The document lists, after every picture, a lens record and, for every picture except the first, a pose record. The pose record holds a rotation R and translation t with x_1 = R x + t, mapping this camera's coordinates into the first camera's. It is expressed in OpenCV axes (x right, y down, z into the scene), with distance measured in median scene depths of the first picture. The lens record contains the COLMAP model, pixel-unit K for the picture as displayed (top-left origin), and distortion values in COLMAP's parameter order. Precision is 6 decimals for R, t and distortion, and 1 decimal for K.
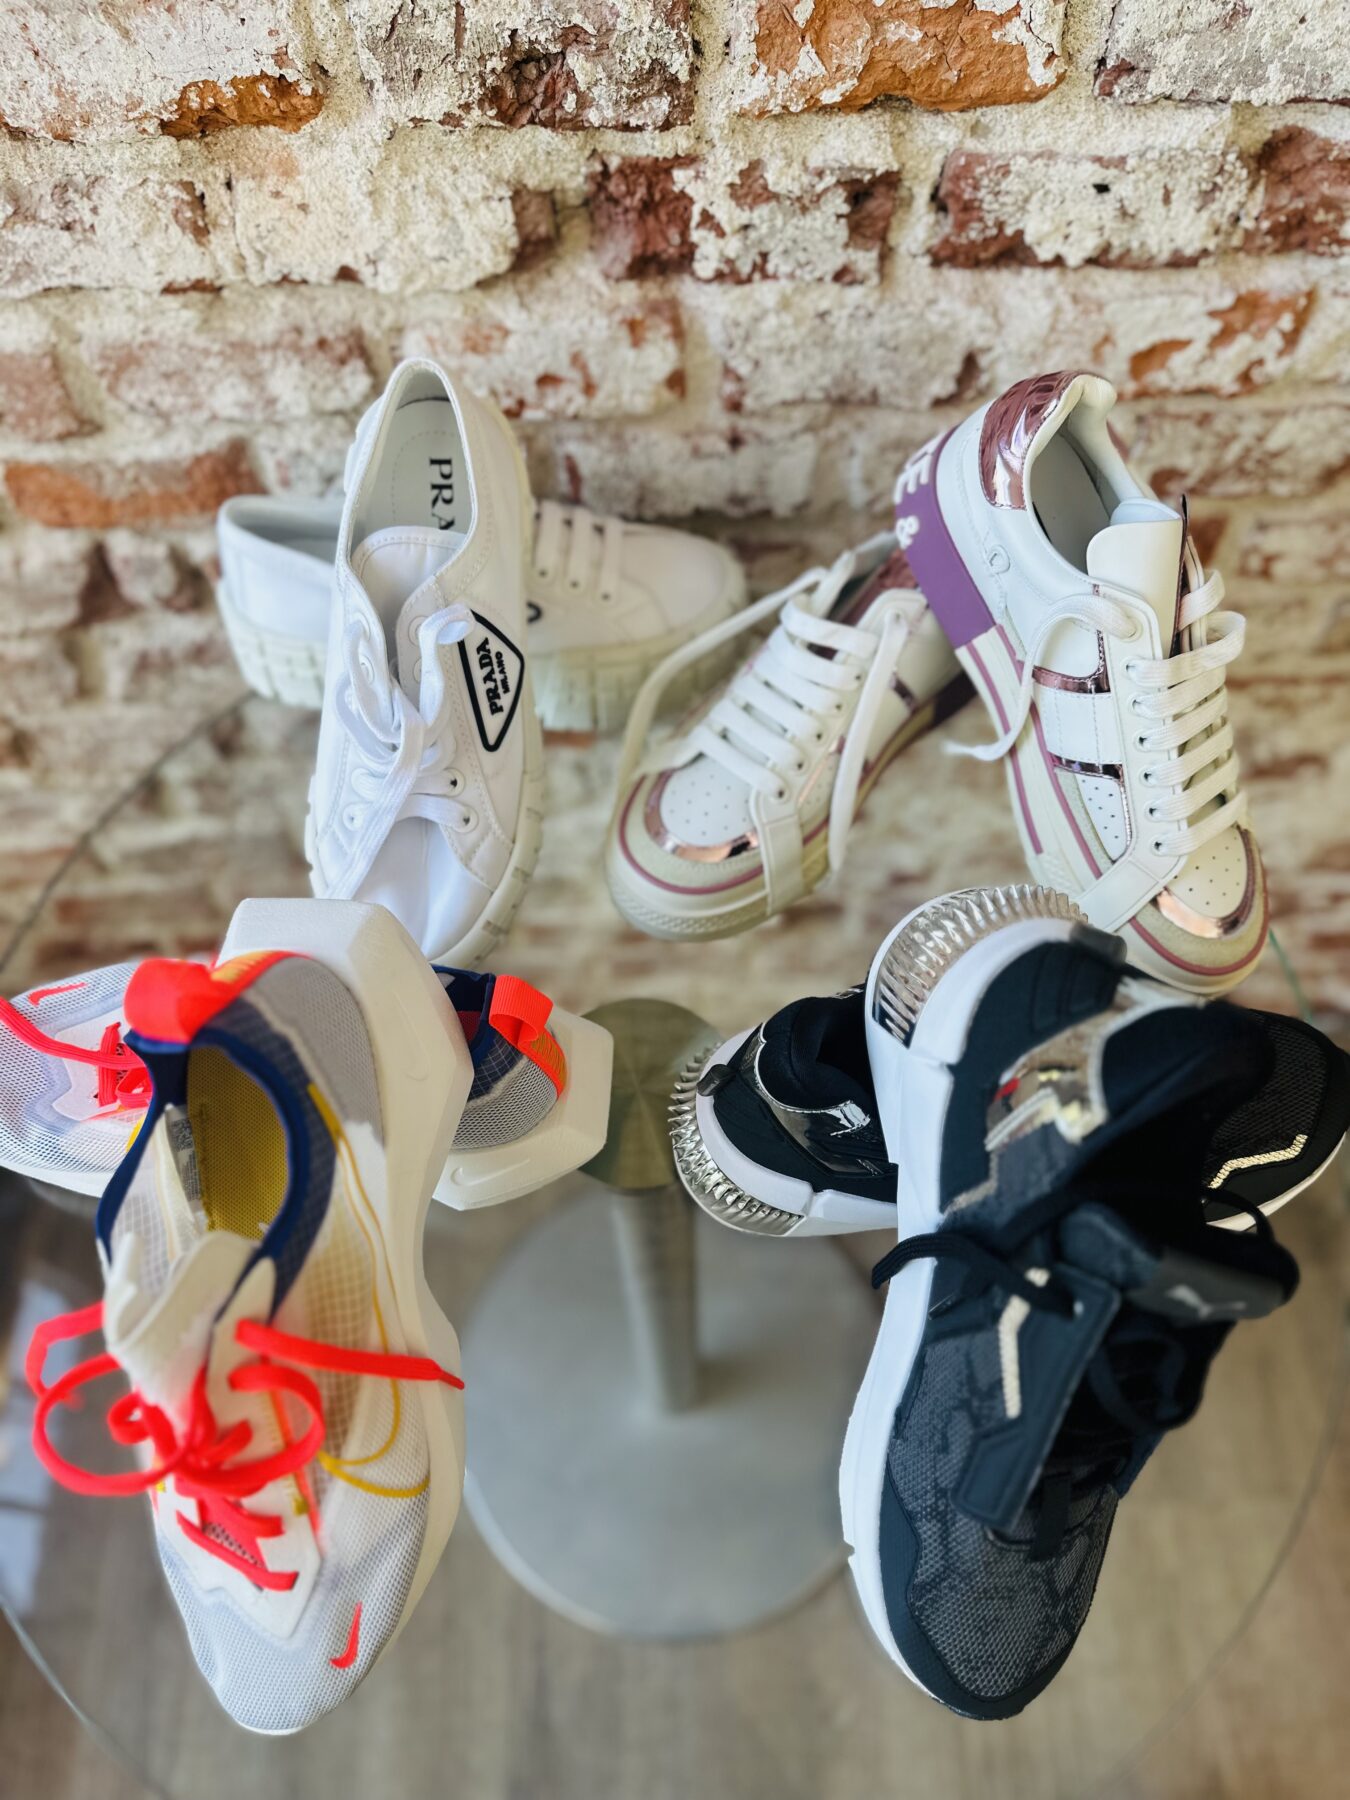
lens RADIAL K [[1312.6, 0, 676.2], [0, 1312.6, 904.0], [0, 0, 1]] dist [-0.033994, 0.001592]
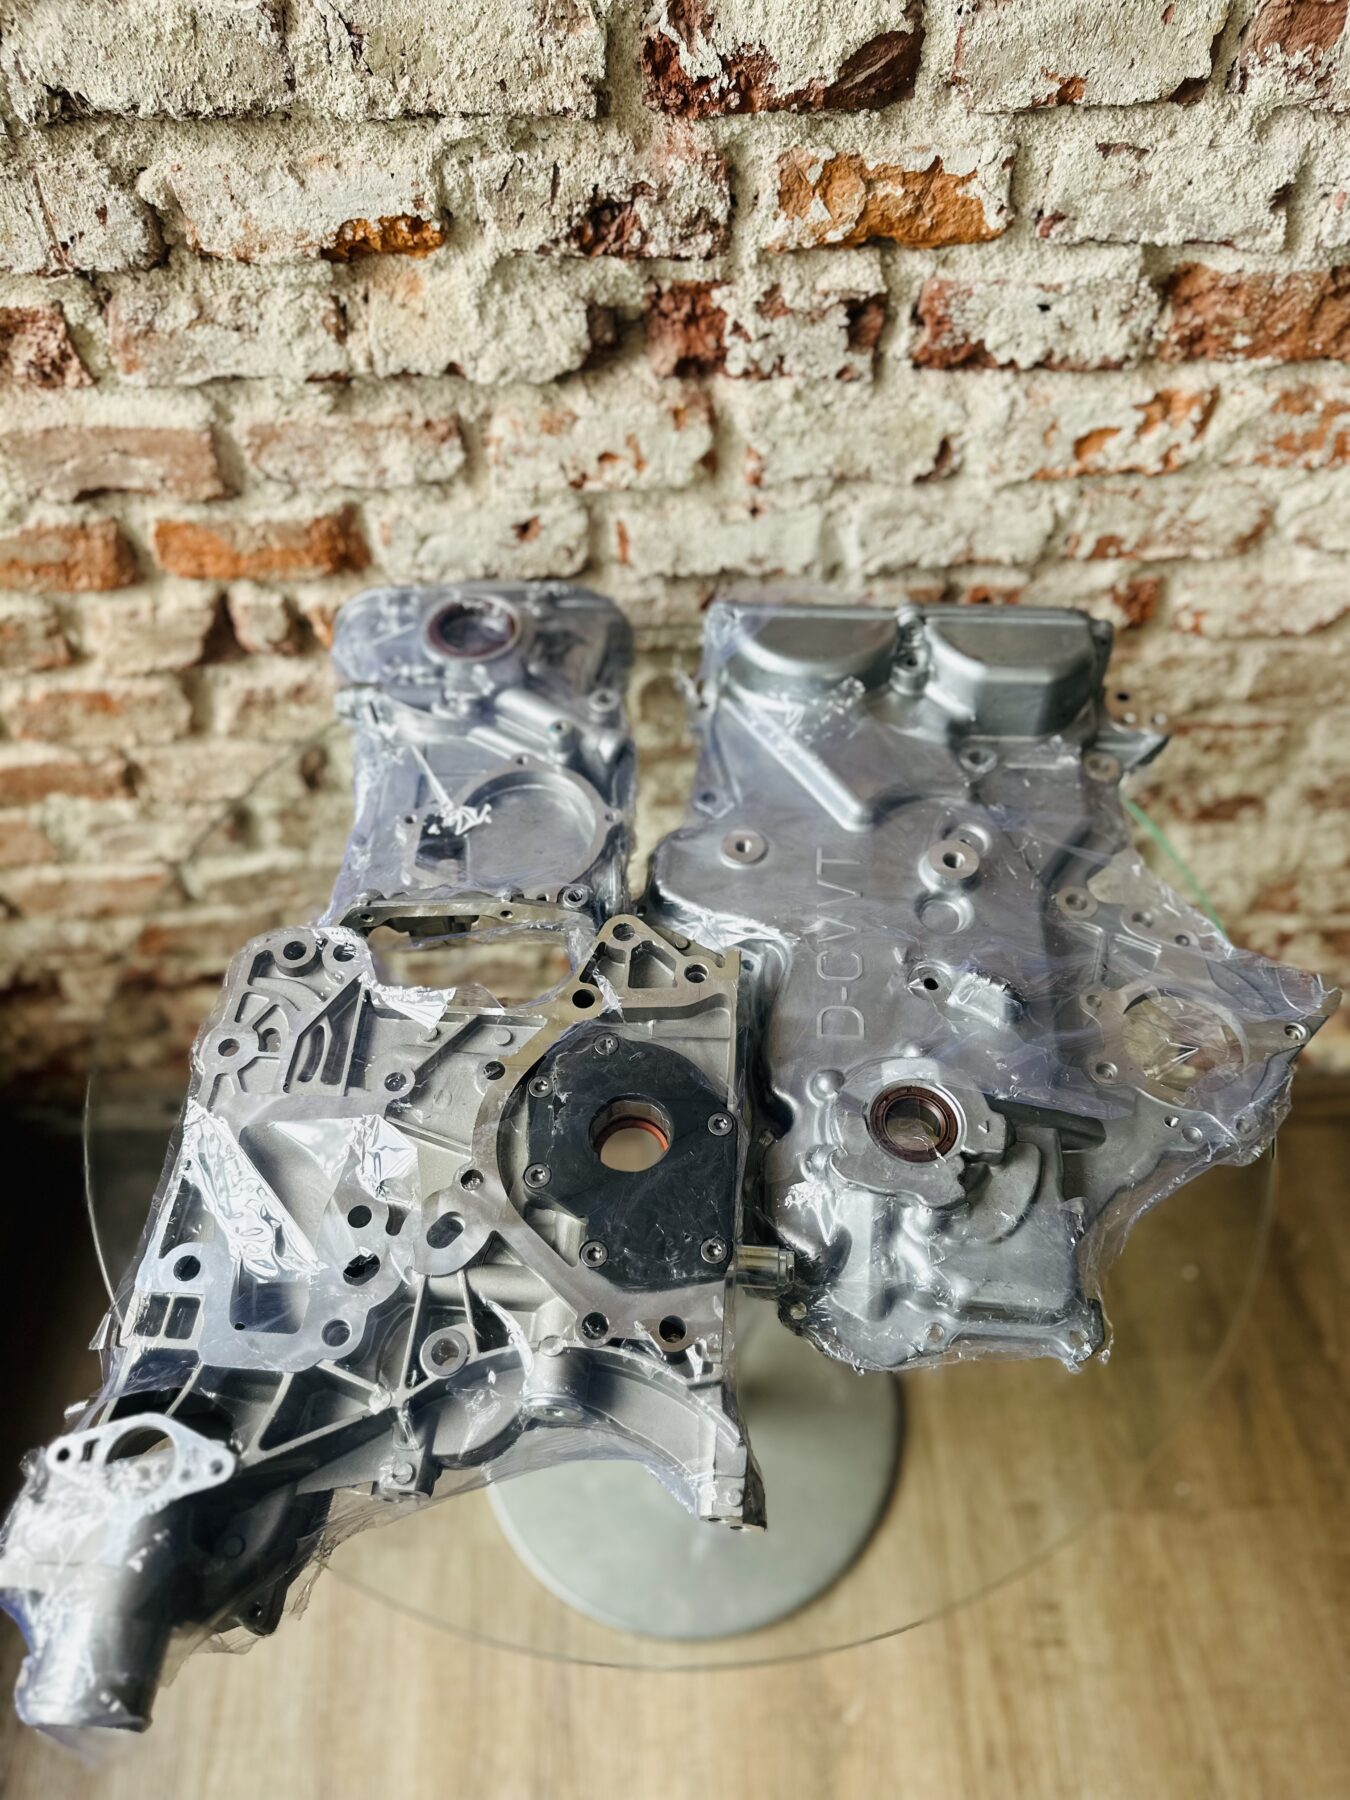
lens RADIAL K [[1312.6, 0, 671.7], [0, 1312.6, 909.2], [0, 0, 1]] dist [-0.033994, 0.001592]
pose [[0.999972, 0.004200, 0.006138, -0.045091], [-0.003462, 0.993279, -0.115695, 0.184424], [-0.006583, 0.115670, 0.993266, -0.203533]]
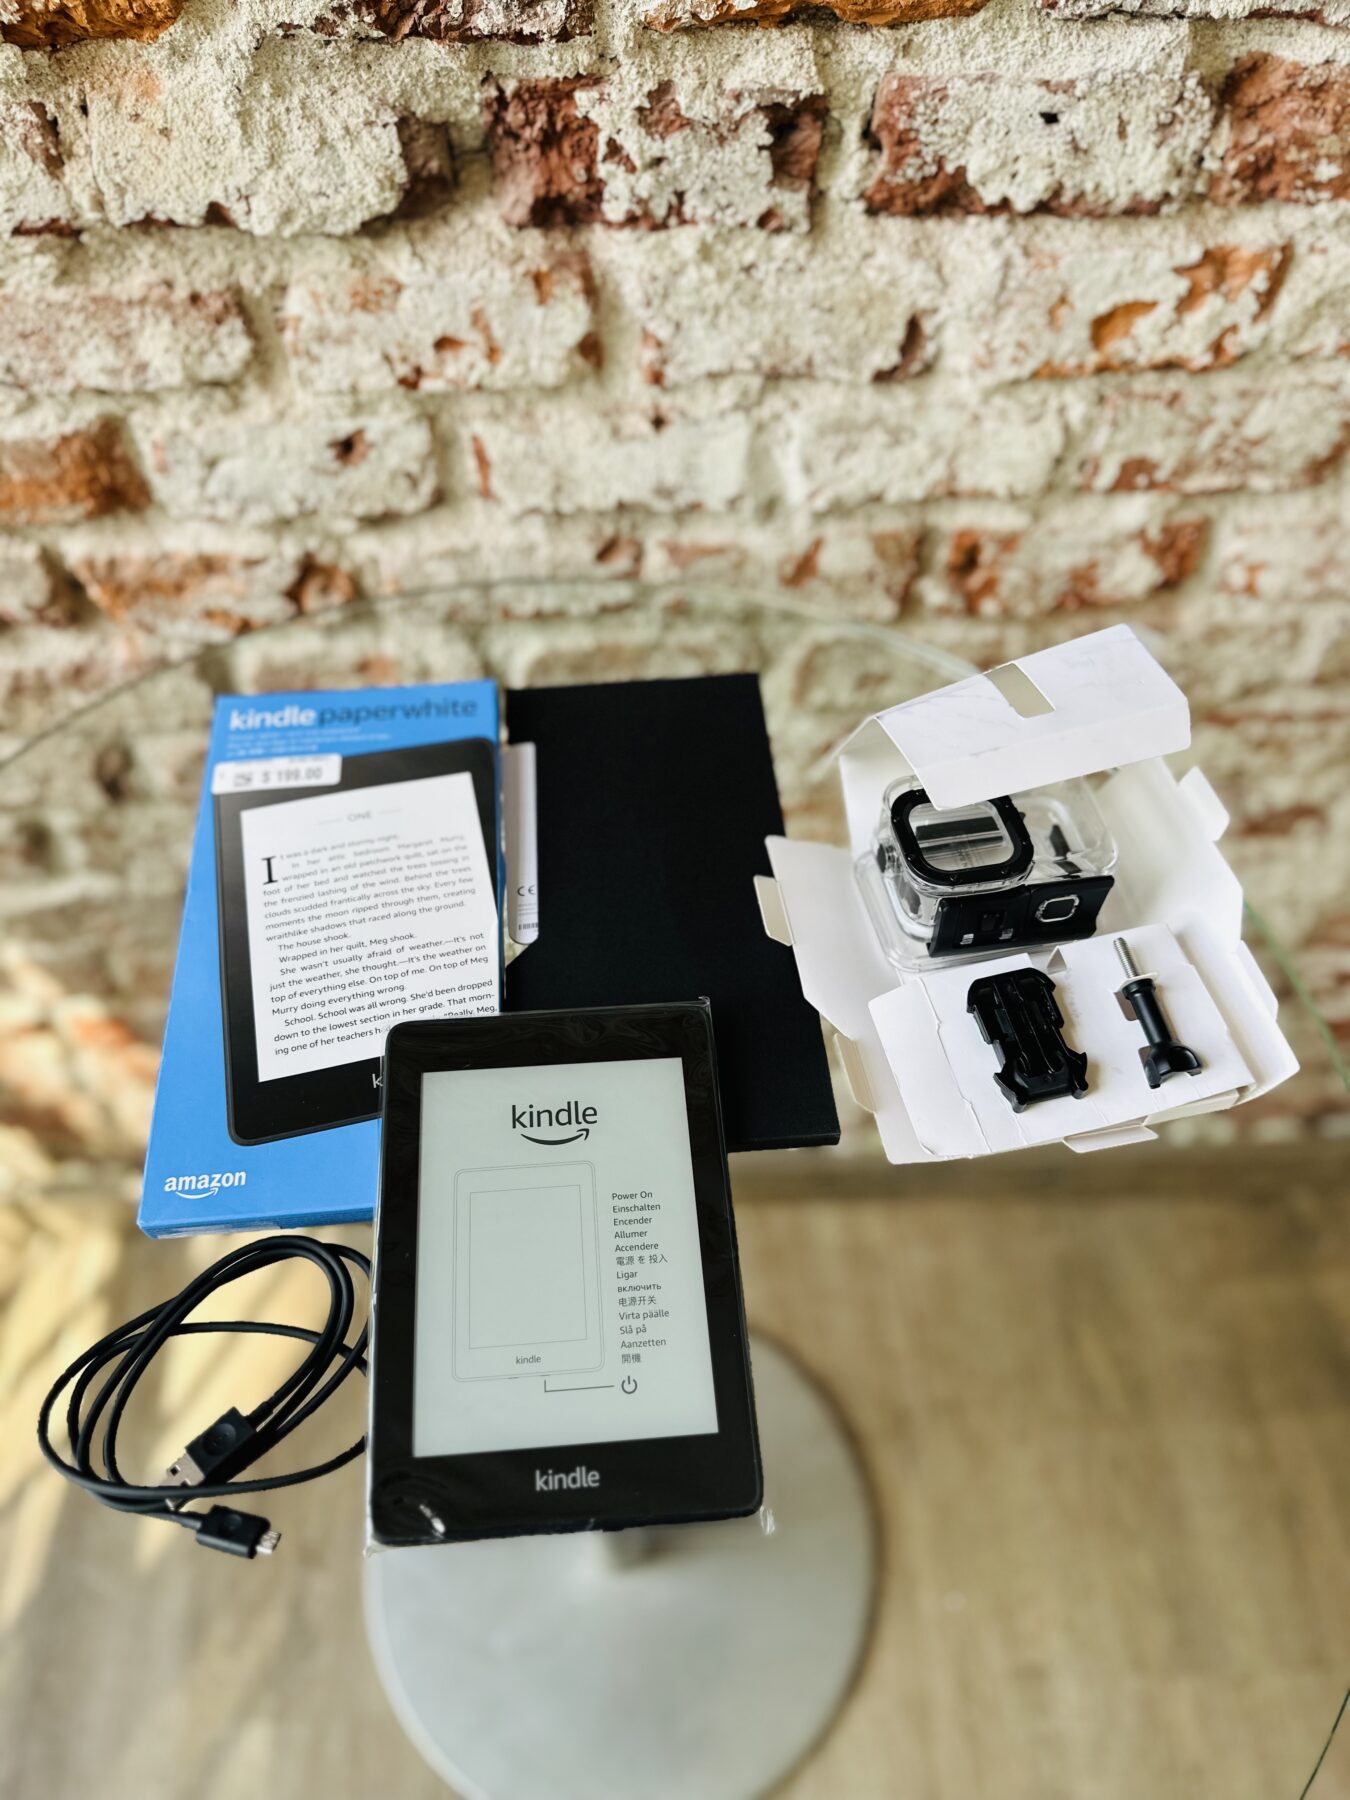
lens RADIAL K [[1312.6, 0, 678.1], [0, 1312.6, 913.0], [0, 0, 1]] dist [-0.033994, 0.001592]
pose [[0.999981, 0.001547, 0.006050, 0.061195], [-0.000856, 0.993637, -0.112628, 0.098256], [-0.006186, 0.112621, 0.993619, 0.158070]]
